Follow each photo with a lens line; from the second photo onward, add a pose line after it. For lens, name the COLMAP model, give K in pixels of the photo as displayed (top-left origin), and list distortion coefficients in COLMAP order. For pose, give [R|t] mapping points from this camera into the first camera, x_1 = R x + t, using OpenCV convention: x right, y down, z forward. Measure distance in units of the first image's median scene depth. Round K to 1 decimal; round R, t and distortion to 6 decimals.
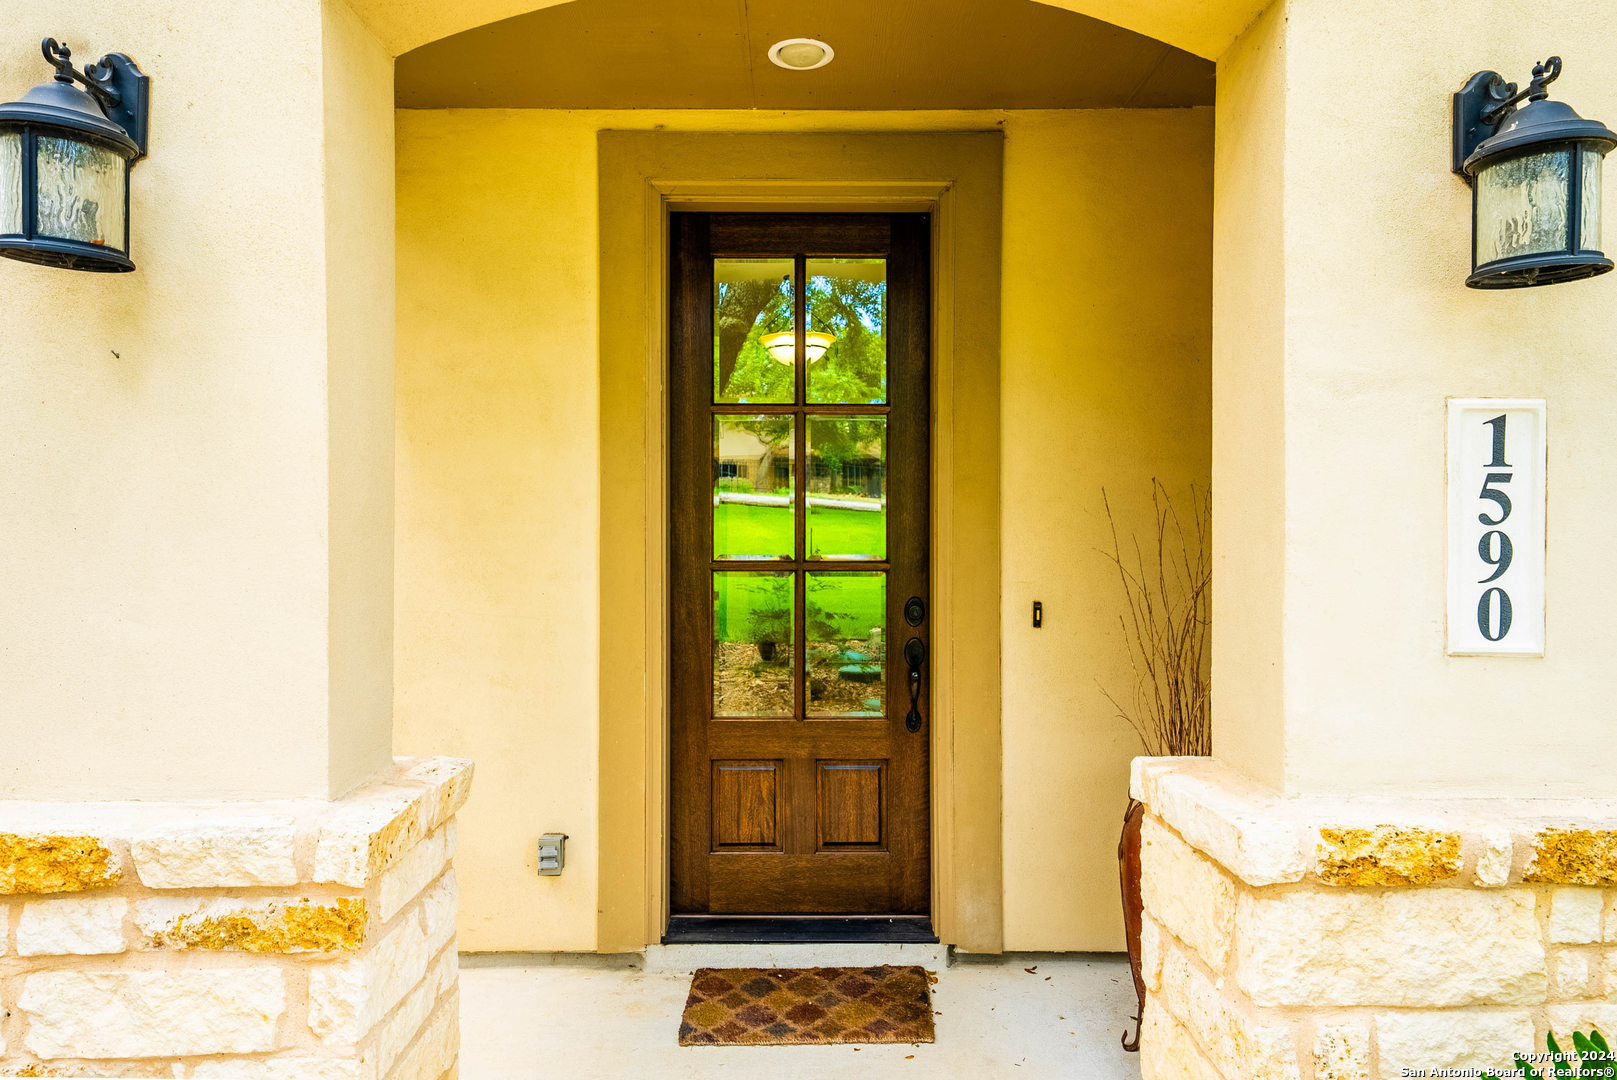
lens RADIAL K [[1065.4, 0, 808.5], [0, 1065.4, 540.0], [0, 0, 1]] dist [0.002999, 0.001312]
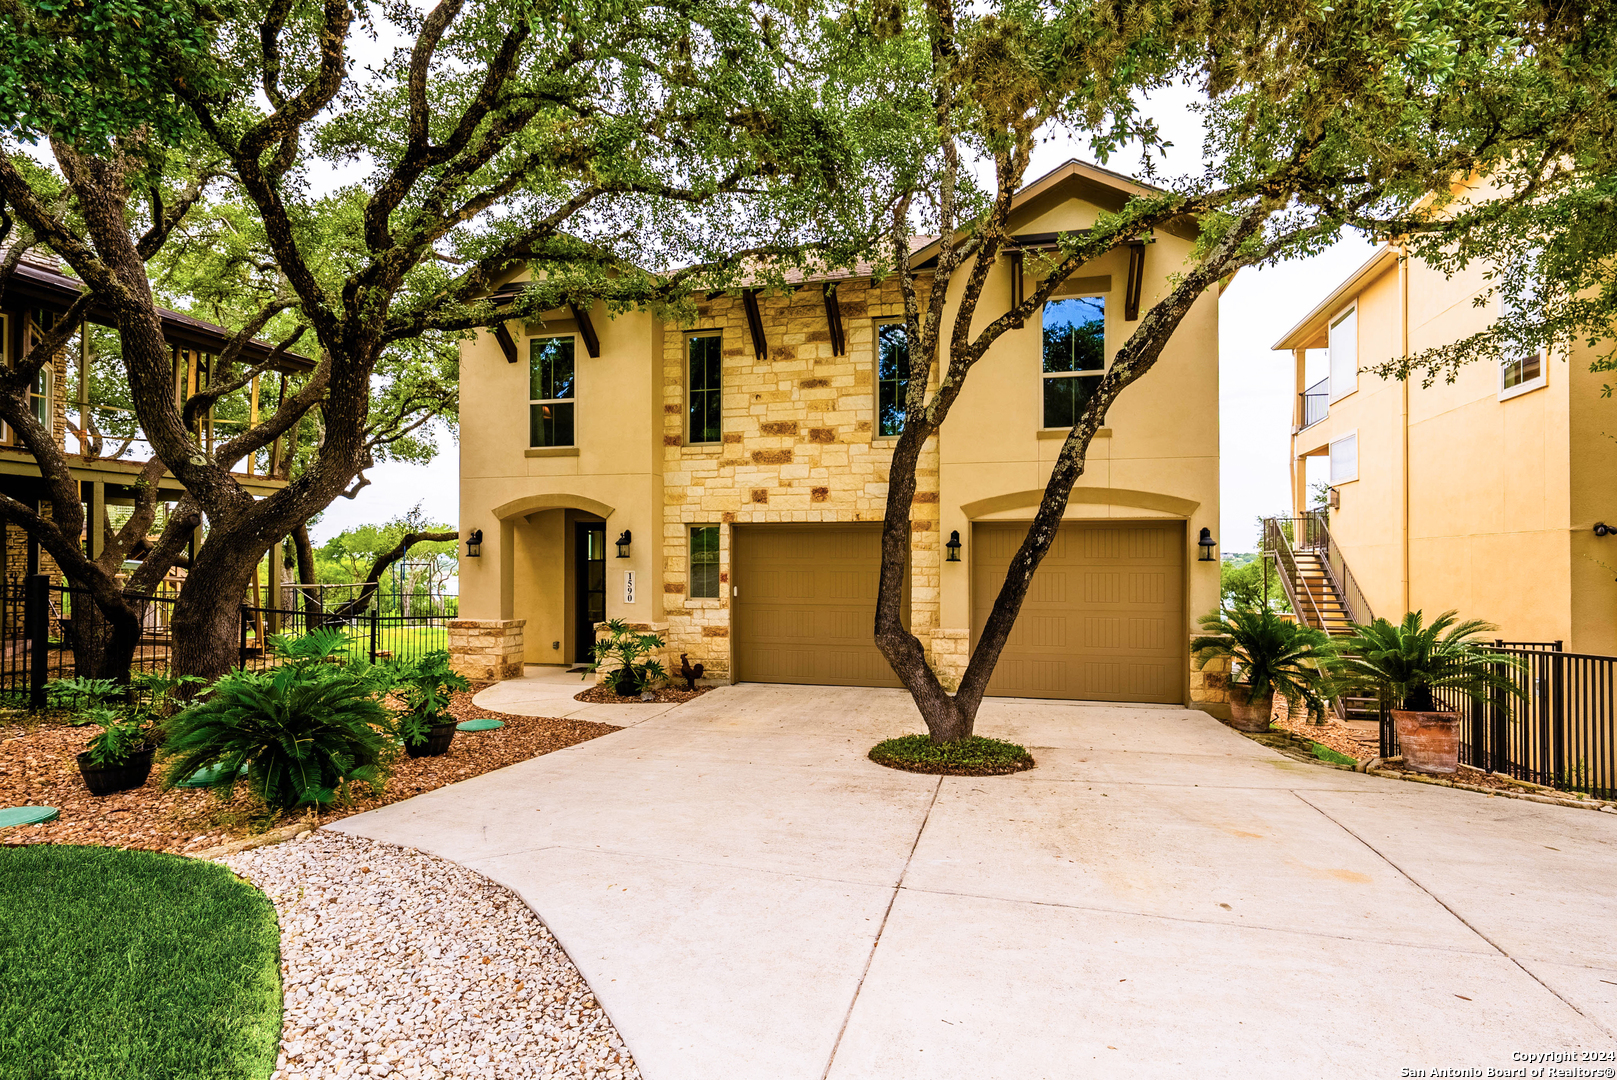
lens RADIAL K [[844.9, 0, 808.5], [0, 844.9, 540.0], [0, 0, 1]] dist [0.001833, 0.000046]
pose [[0.964498, -0.012740, -0.263784, 3.815059], [0.005551, 0.999593, -0.027981, -0.189921], [0.264033, 0.025524, 0.964176, -5.003448]]
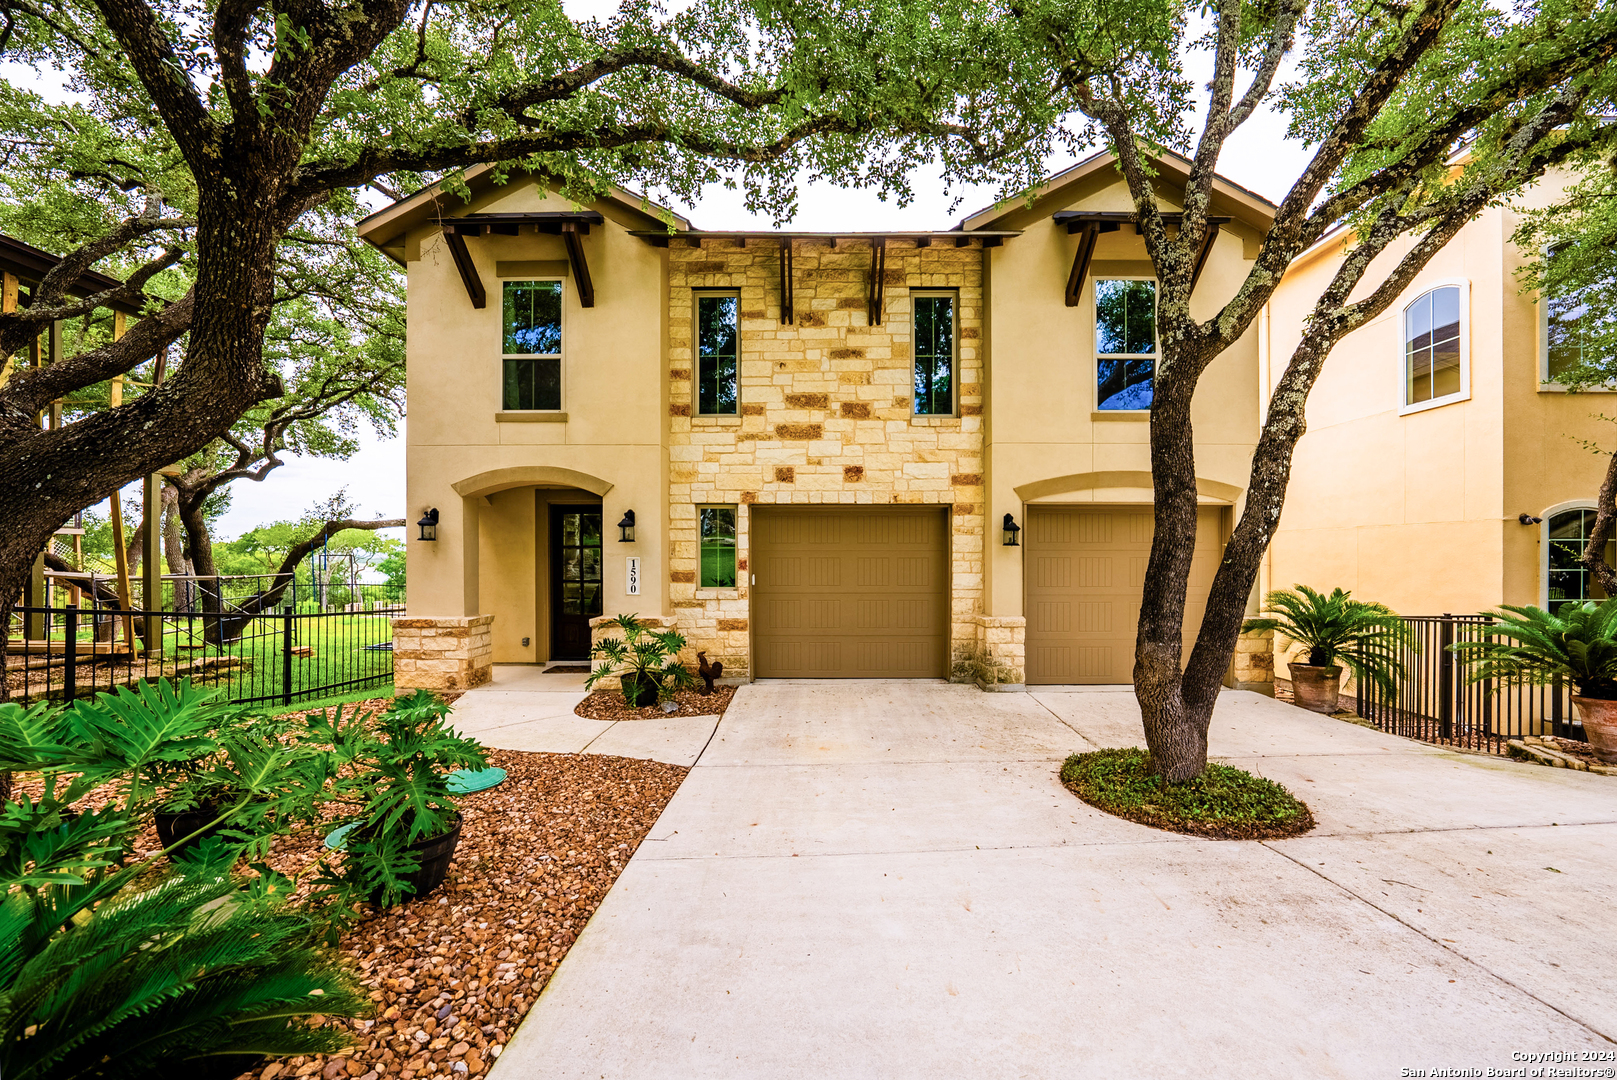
lens RADIAL K [[600.6, 0, 820.3], [0, 600.6, 552.2], [0, 0, 1]] dist [-0.023080, 0.000271]
pose [[0.999931, -0.006886, -0.009531, 2.003726], [0.006821, 0.999954, -0.006767, -0.139351], [0.009577, 0.006701, 0.999932, -3.001806]]
